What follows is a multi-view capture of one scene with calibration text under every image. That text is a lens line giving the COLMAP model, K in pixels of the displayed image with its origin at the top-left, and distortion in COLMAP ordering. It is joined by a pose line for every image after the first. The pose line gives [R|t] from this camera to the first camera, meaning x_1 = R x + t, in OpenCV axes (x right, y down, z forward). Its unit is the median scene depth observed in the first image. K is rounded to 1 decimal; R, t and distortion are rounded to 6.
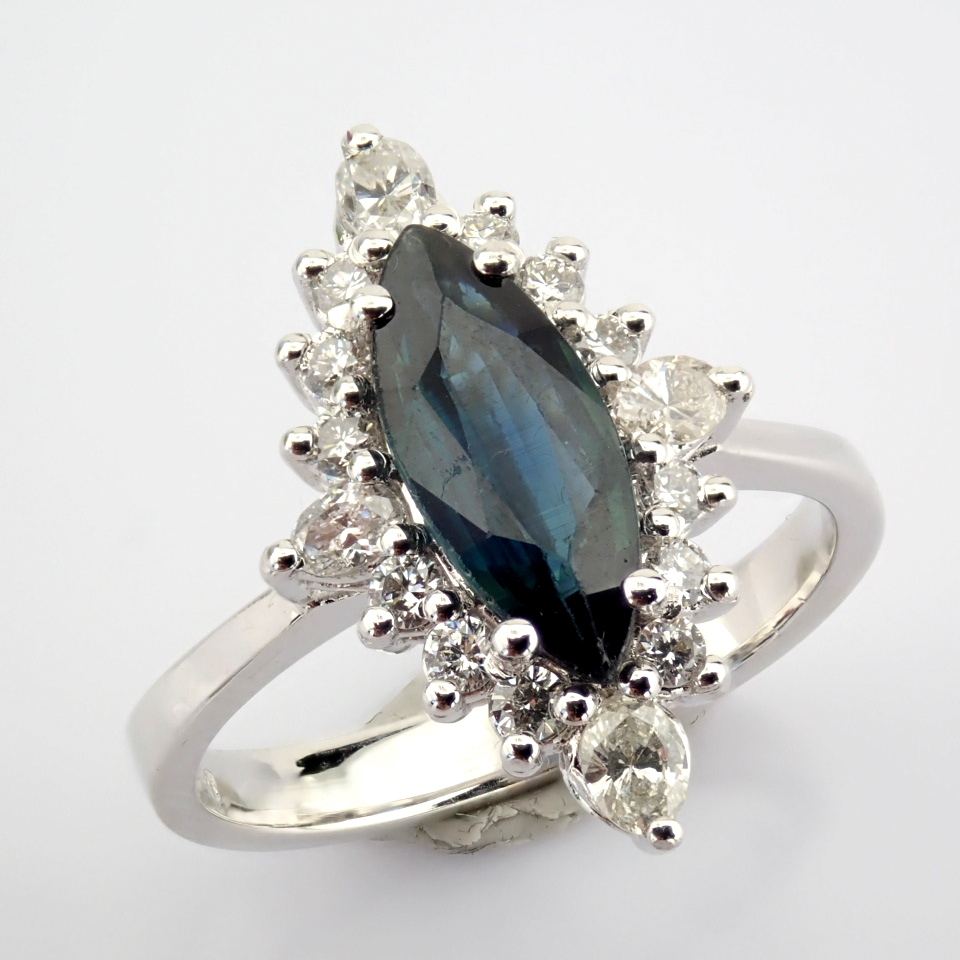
lens RADIAL K [[3480.1, 0, 480.0], [0, 3480.1, 480.0], [0, 0, 1]] dist [0.077633, 0.853470]
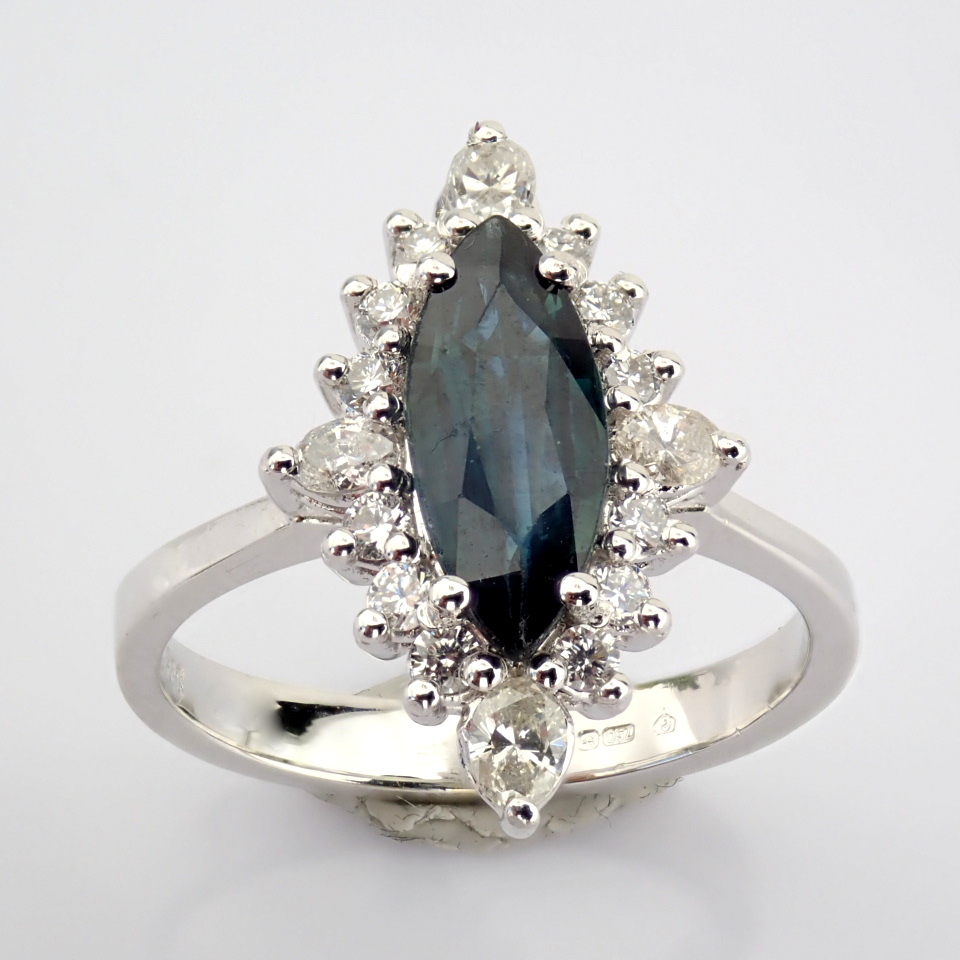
lens RADIAL K [[3480.1, 0, 480.0], [0, 3480.1, 480.0], [0, 0, 1]] dist [0.077633, 0.853470]
pose [[0.940788, 0.327601, -0.087147, 0.097131], [-0.332242, 0.942115, -0.045105, 0.055531], [0.067326, 0.071388, 0.995174, -0.073760]]
